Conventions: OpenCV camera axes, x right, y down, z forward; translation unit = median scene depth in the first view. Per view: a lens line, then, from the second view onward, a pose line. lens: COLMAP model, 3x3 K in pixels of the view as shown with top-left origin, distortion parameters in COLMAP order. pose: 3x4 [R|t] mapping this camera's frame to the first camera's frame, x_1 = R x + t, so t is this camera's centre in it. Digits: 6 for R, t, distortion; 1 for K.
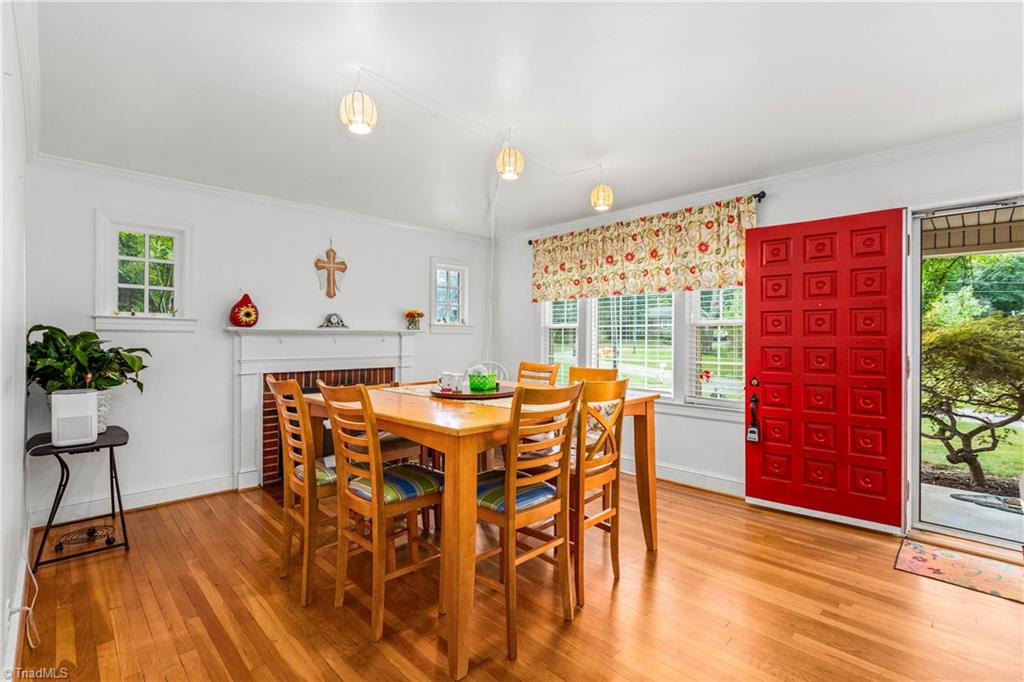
lens RADIAL K [[461.8, 0, 508.8], [0, 461.8, 337.5], [0, 0, 1]] dist [0.000942, -0.000093]
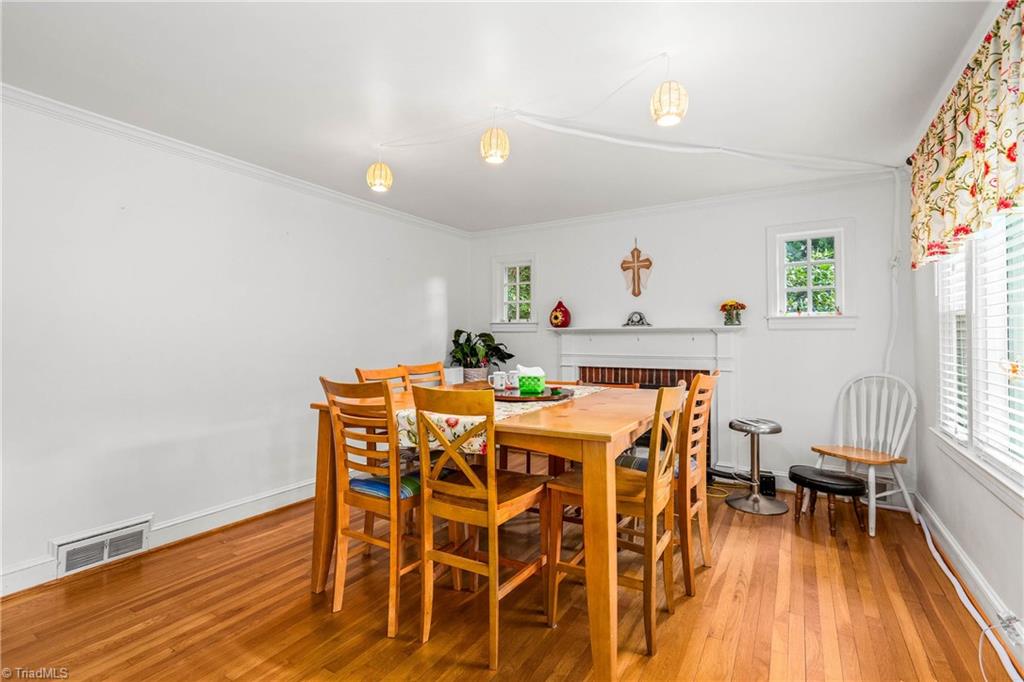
lens RADIAL K [[461.8, 0, 508.8], [0, 461.8, 337.5], [0, 0, 1]] dist [0.000942, -0.000093]
pose [[0.242653, 0.002751, -0.970109, 0.531661], [0.003797, 0.999986, 0.003786, -0.000935], [0.970106, -0.004602, 0.242639, 0.487675]]
